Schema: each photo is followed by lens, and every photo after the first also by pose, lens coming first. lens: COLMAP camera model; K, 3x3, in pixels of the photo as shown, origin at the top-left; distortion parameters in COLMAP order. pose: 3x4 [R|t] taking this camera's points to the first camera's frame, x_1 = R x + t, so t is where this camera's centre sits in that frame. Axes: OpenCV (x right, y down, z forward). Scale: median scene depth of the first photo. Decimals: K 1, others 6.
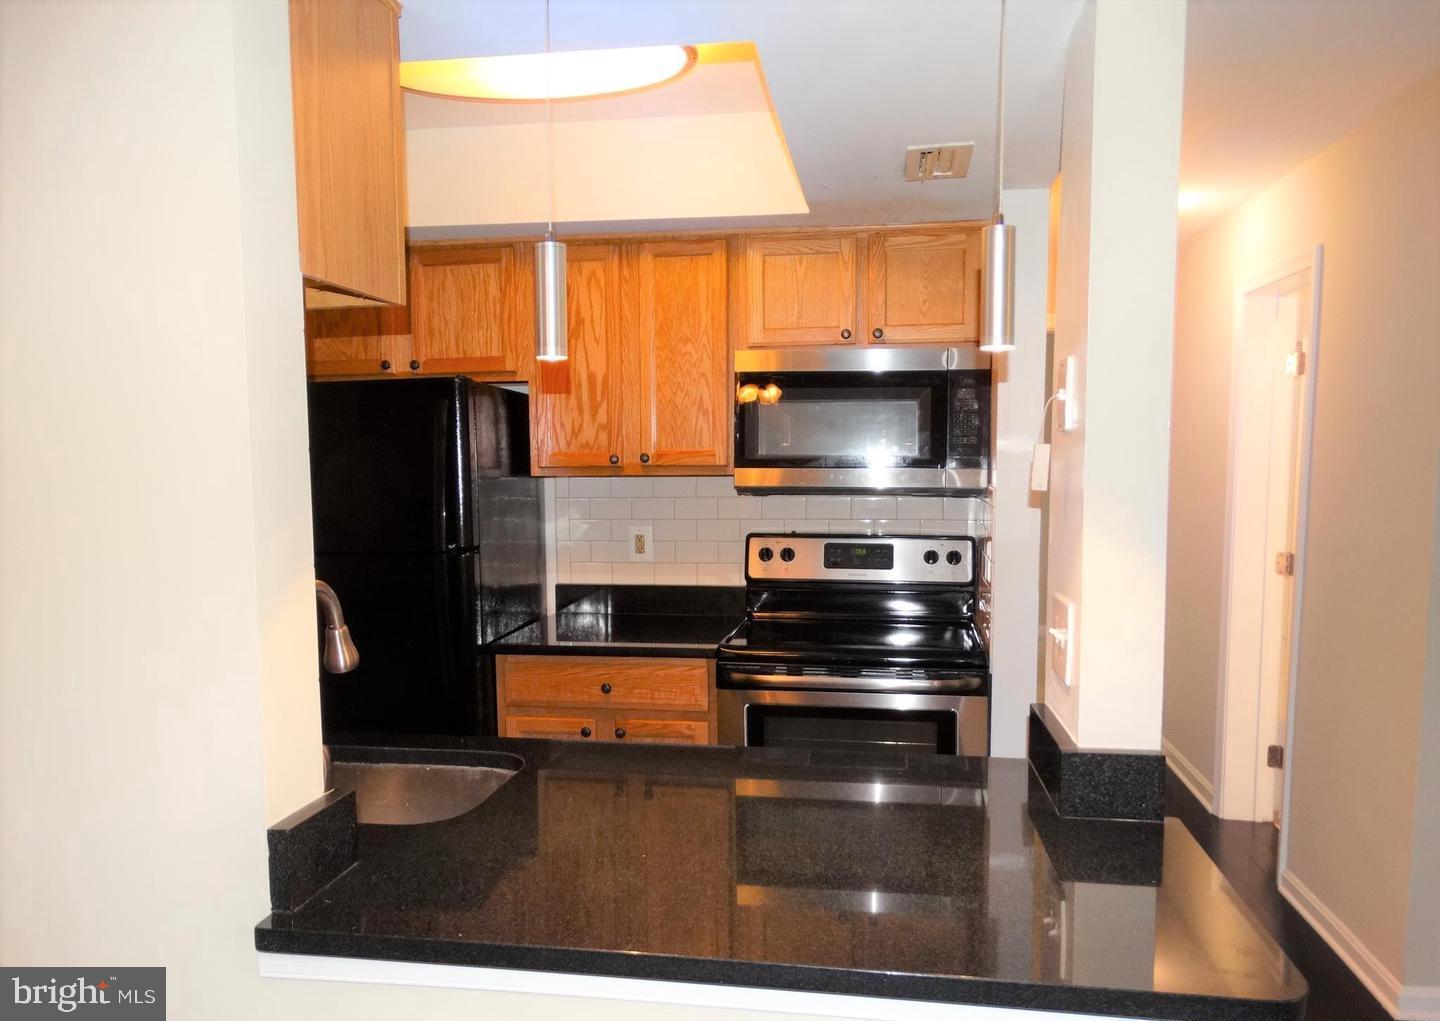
lens RADIAL K [[1038.7, 0, 719.3], [0, 1038.7, 517.7], [0, 0, 1]] dist [0.011367, -0.009539]
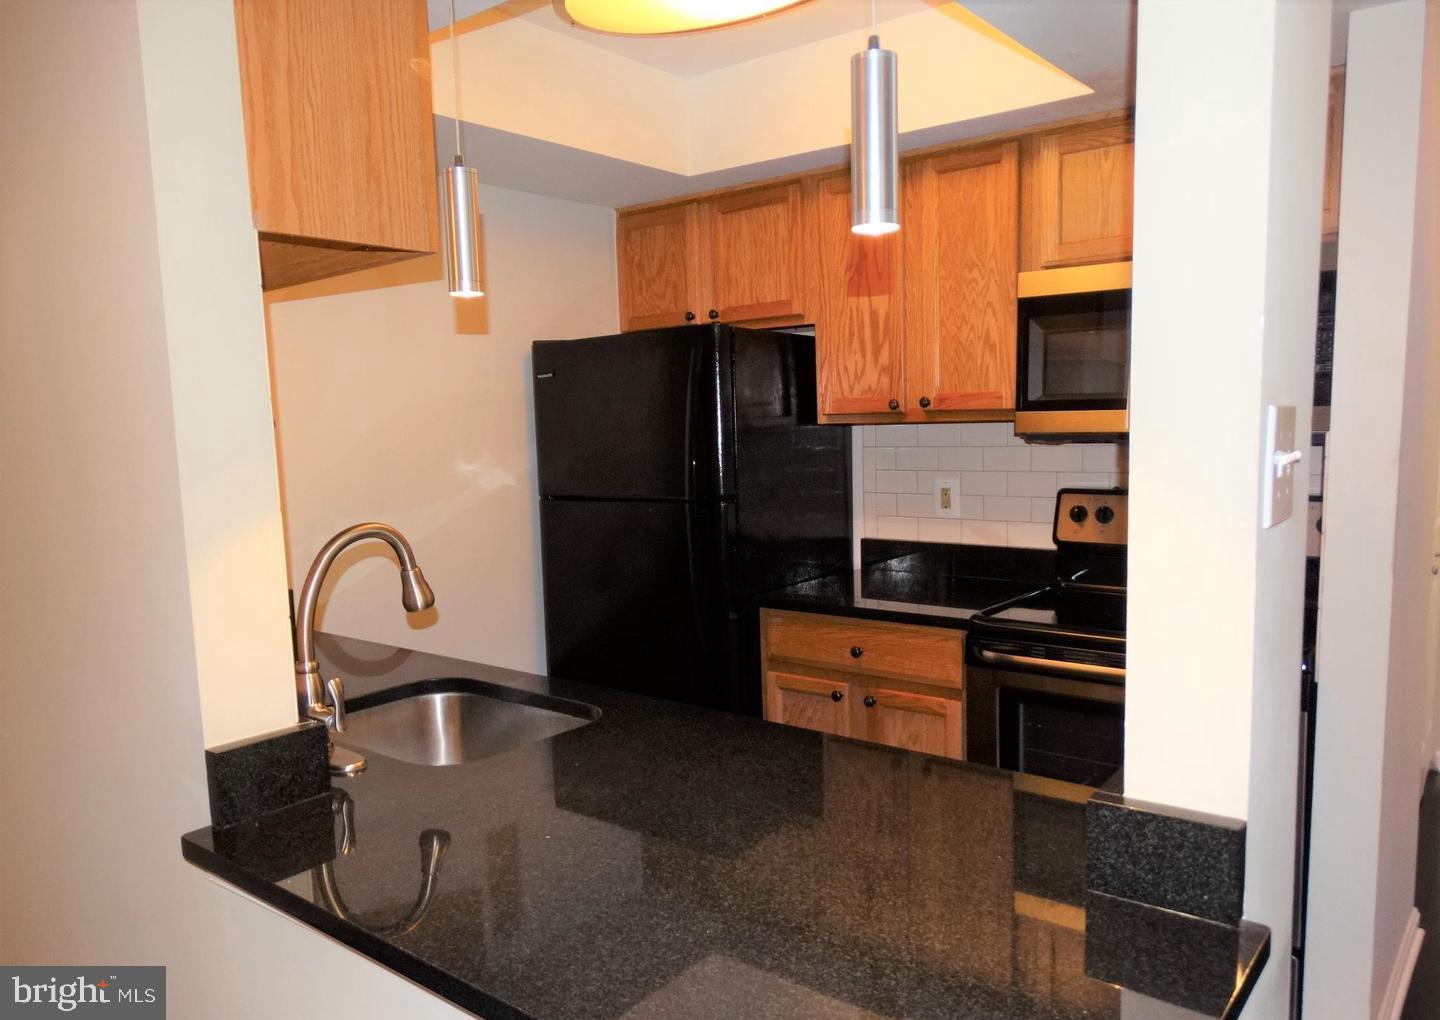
lens RADIAL K [[1038.7, 0, 714.3], [0, 1038.7, 516.5], [0, 0, 1]] dist [0.011367, -0.009539]
pose [[0.867120, 0.032530, -0.497037, 0.219618], [-0.010224, 0.998817, 0.047534, 0.000236], [0.497995, -0.036136, 0.866427, 0.126321]]
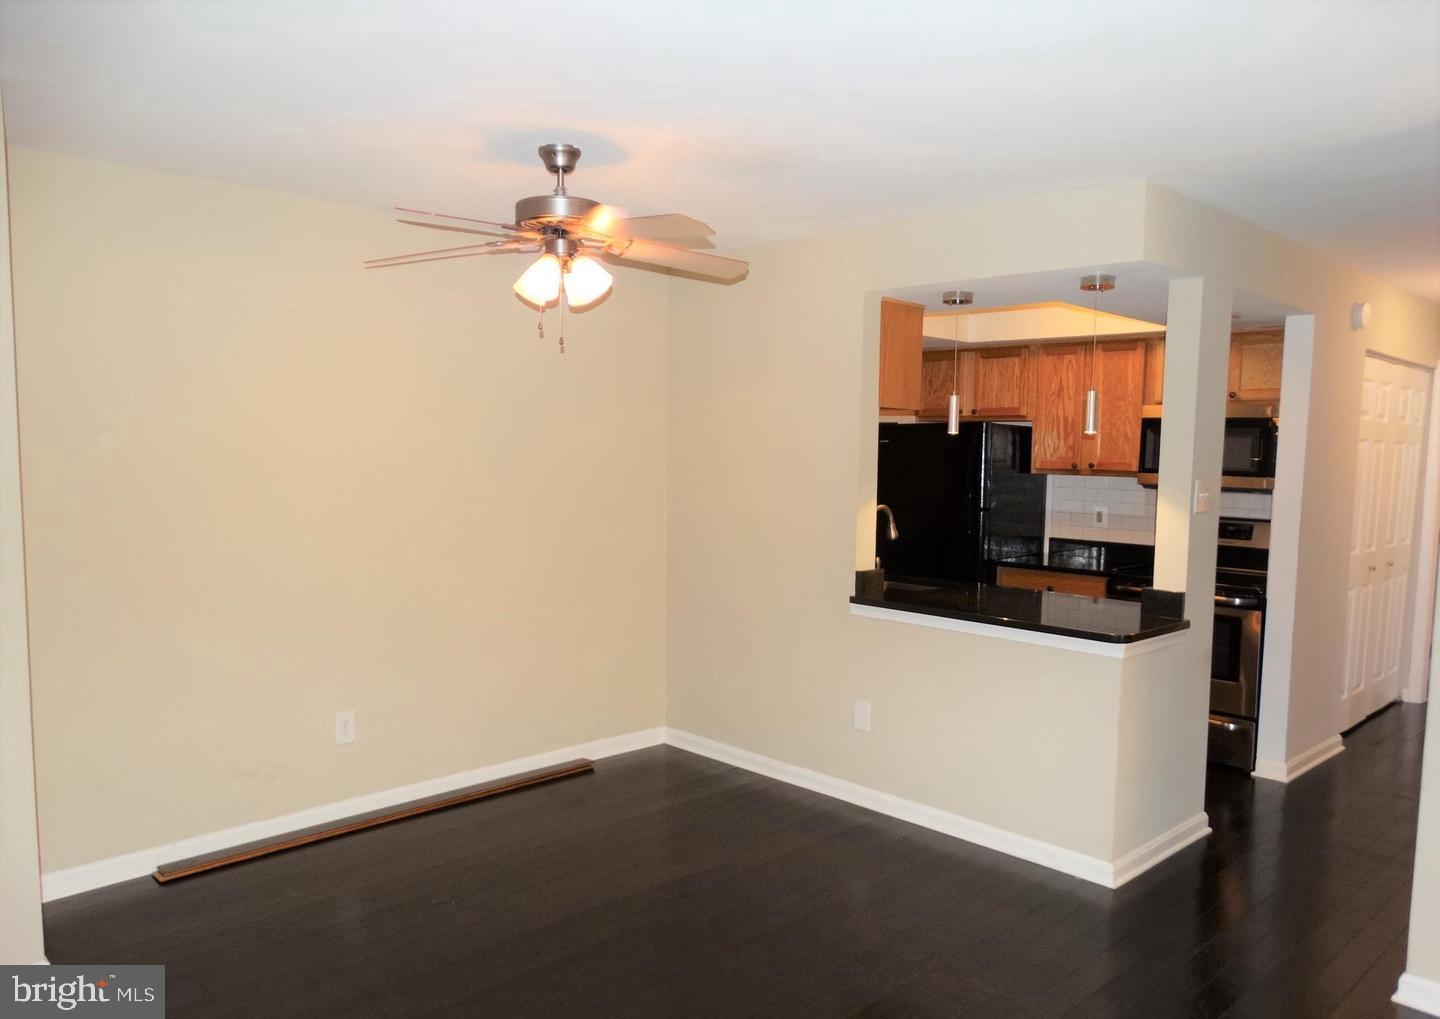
lens RADIAL K [[1038.7, 0, 714.7], [0, 1038.7, 522.0], [0, 0, 1]] dist [0.011367, -0.009539]
pose [[0.794574, 0.065439, -0.603631, 0.490584], [-0.060333, 0.997764, 0.028749, 0.025772], [0.604162, 0.013575, 0.796746, -0.788673]]
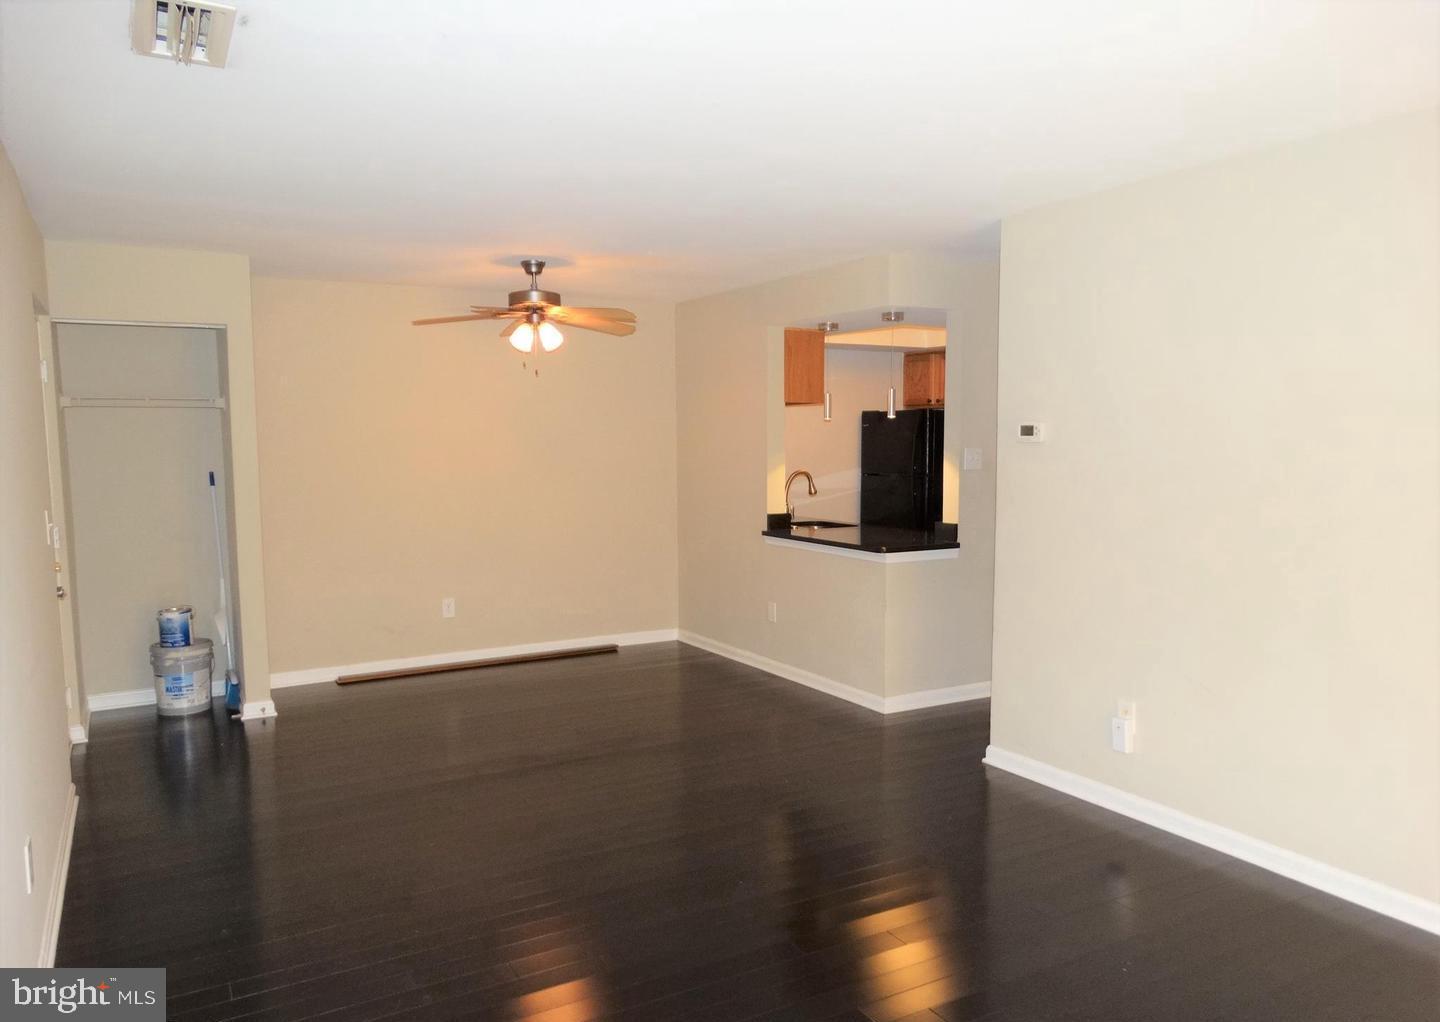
lens RADIAL K [[1038.7, 0, 686.6], [0, 1038.7, 506.9], [0, 0, 1]] dist [0.011367, -0.009539]
pose [[0.604988, 0.059460, -0.794012, 1.304895], [-0.048767, 0.998103, 0.037586, 0.036284], [0.794740, 0.015982, 0.606739, -0.931392]]
